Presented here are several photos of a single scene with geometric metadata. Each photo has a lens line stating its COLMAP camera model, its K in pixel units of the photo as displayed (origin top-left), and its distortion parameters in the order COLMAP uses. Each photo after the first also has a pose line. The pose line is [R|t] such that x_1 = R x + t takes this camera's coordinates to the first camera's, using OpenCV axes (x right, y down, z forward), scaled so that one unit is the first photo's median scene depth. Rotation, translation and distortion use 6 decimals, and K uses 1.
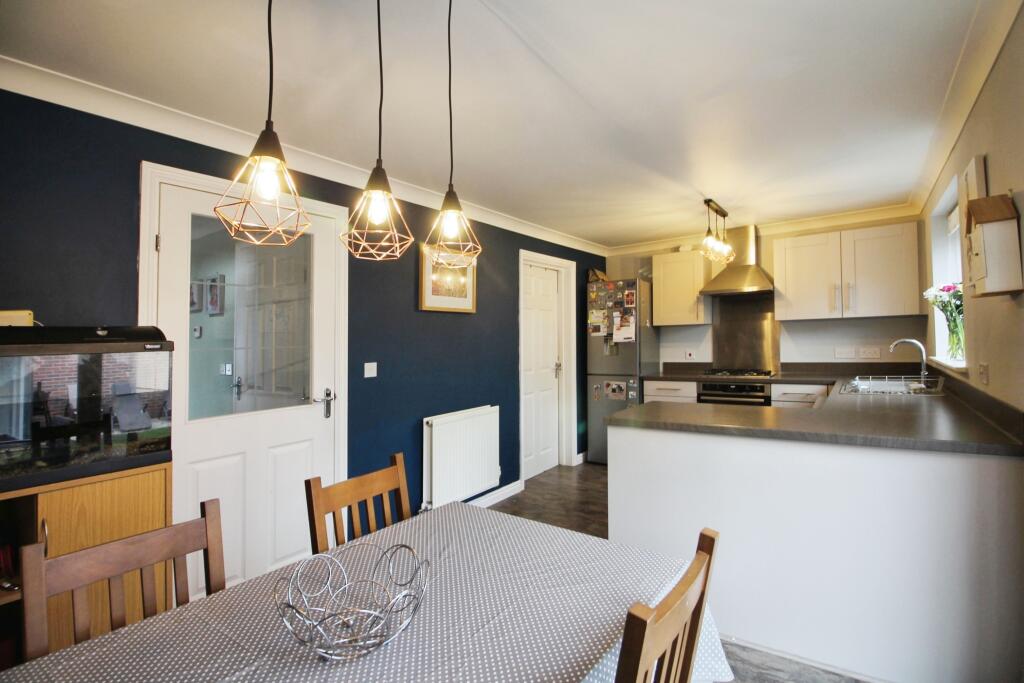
lens RADIAL K [[491.3, 0, 512.0], [0, 491.3, 341.5], [0, 0, 1]] dist [-0.000817, -0.000222]
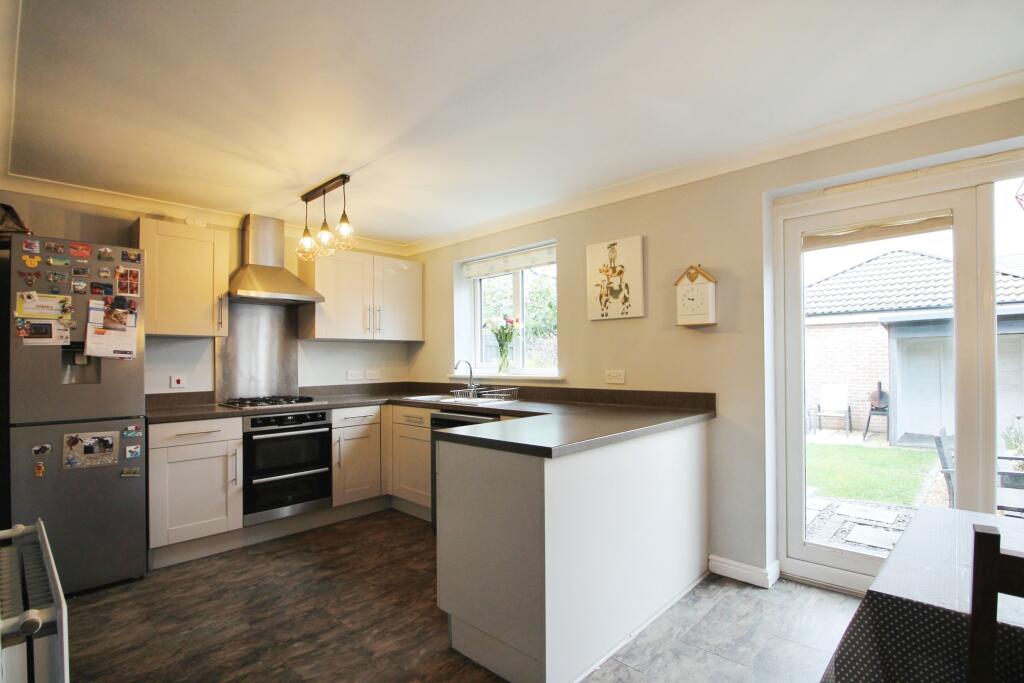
lens RADIAL K [[494.4, 0, 523.9], [0, 494.4, 360.0], [0, 0, 1]] dist [-0.000742, -0.000122]
pose [[0.117226, 0.030366, 0.992641, -0.270308], [0.013069, 0.999399, -0.032116, 0.026956], [-0.993019, 0.016737, 0.116759, 0.478405]]
